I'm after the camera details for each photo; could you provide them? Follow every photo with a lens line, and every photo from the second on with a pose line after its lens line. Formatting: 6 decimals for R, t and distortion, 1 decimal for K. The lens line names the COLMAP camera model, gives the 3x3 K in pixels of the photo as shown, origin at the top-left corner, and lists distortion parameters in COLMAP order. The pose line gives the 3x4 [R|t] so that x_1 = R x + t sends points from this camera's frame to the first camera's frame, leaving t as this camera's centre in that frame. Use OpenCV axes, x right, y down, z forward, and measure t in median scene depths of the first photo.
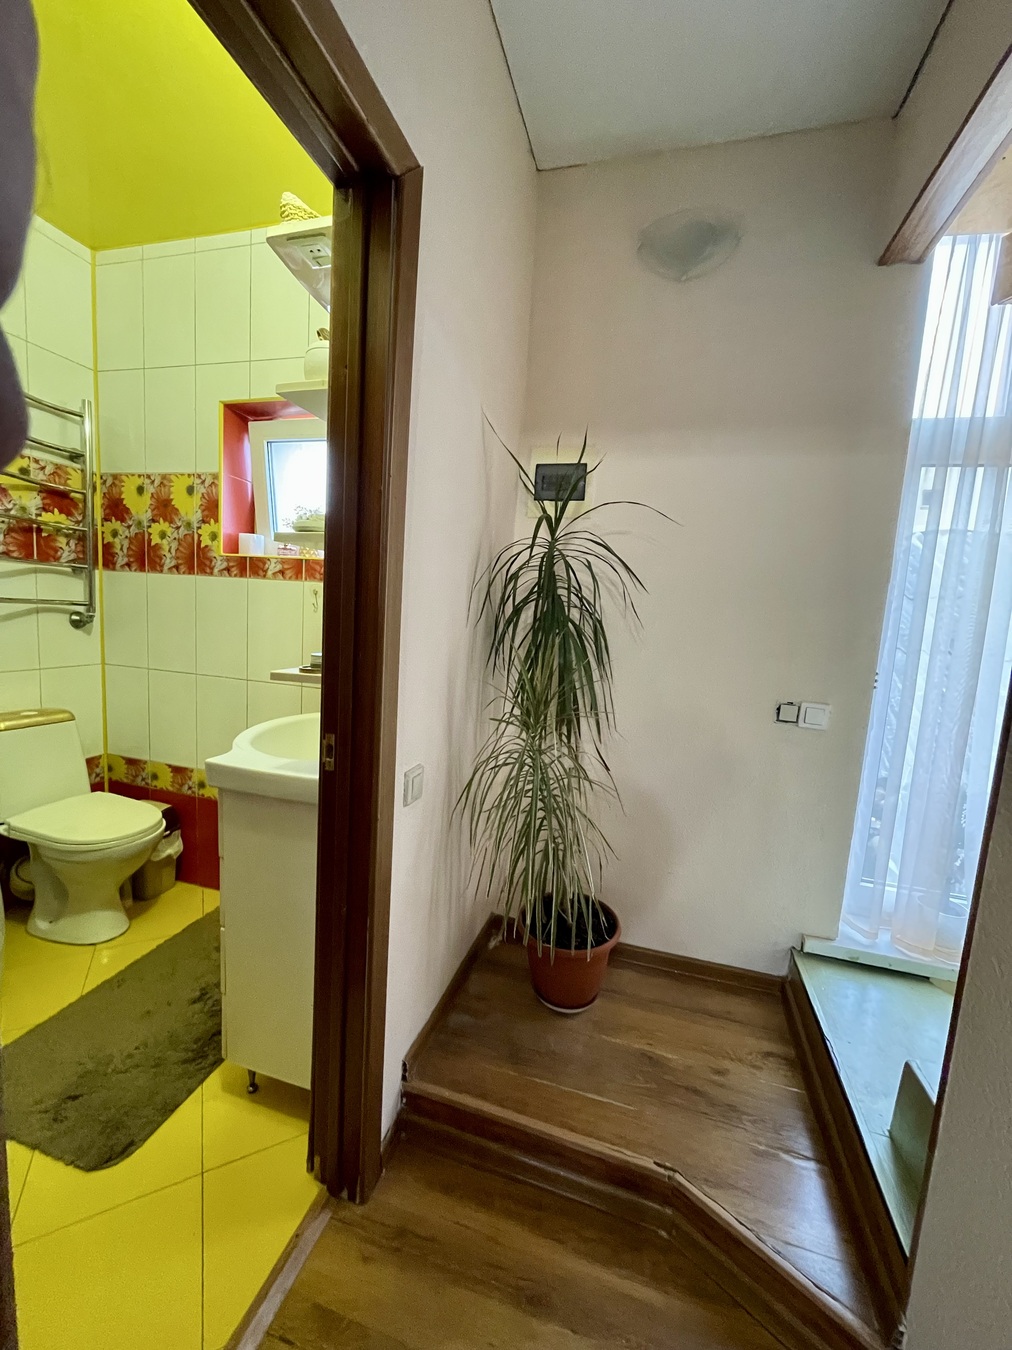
lens RADIAL K [[543.8, 0, 506.4], [0, 543.8, 673.6], [0, 0, 1]] dist [-0.002908, 0.000105]
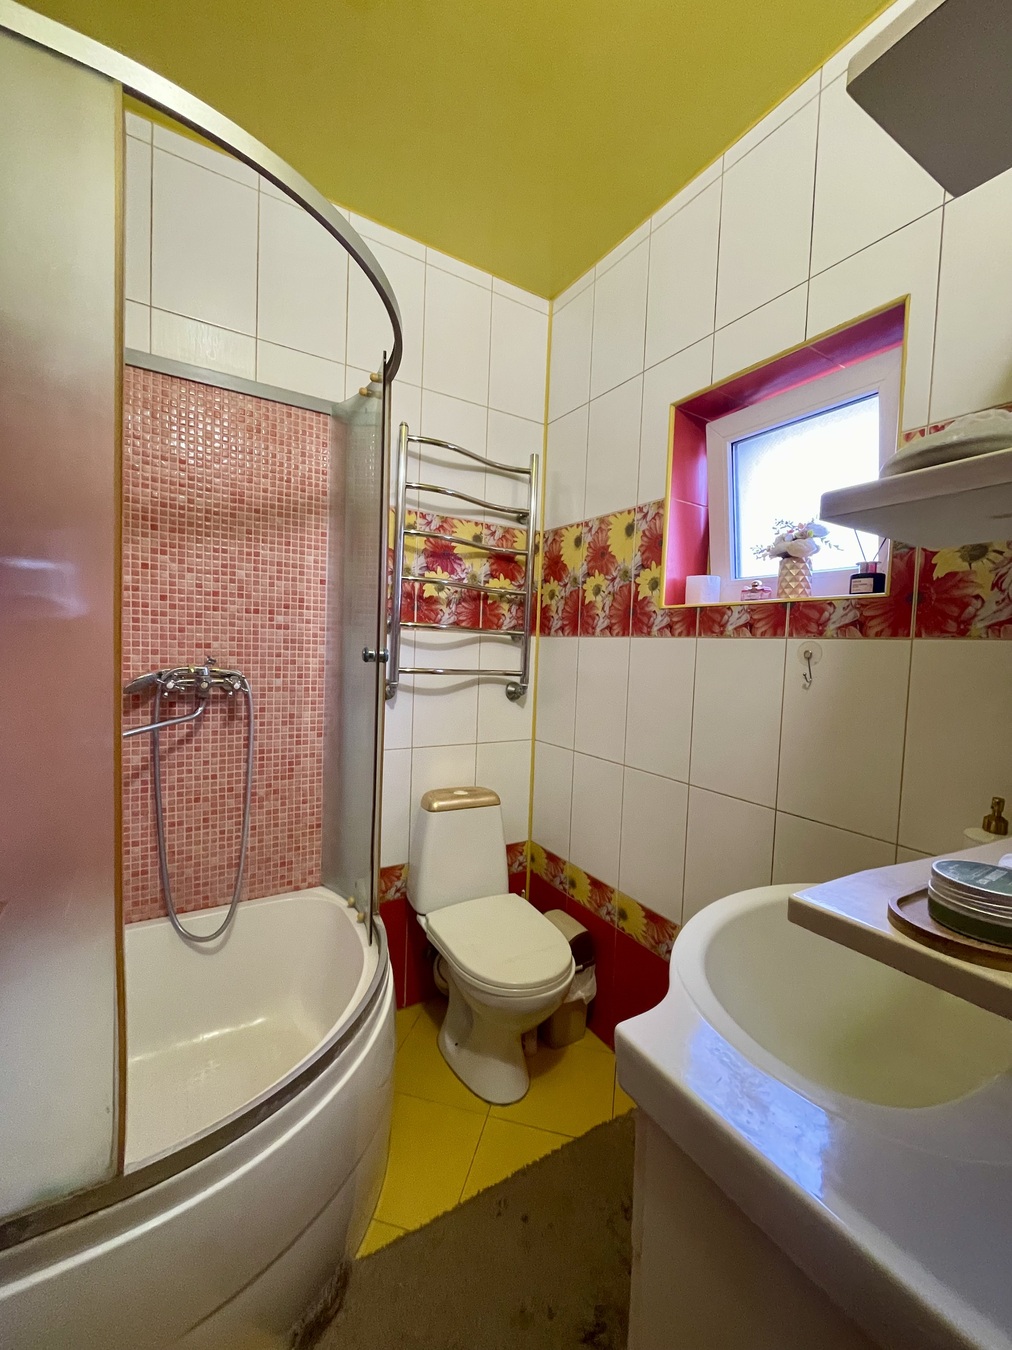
lens RADIAL K [[543.8, 0, 502.3], [0, 543.8, 673.7], [0, 0, 1]] dist [-0.002908, 0.000105]
pose [[0.727914, -0.000792, -0.685668, -0.177369], [-0.072988, 0.994228, -0.078633, -0.056006], [0.681772, 0.107284, 0.723655, 0.327465]]
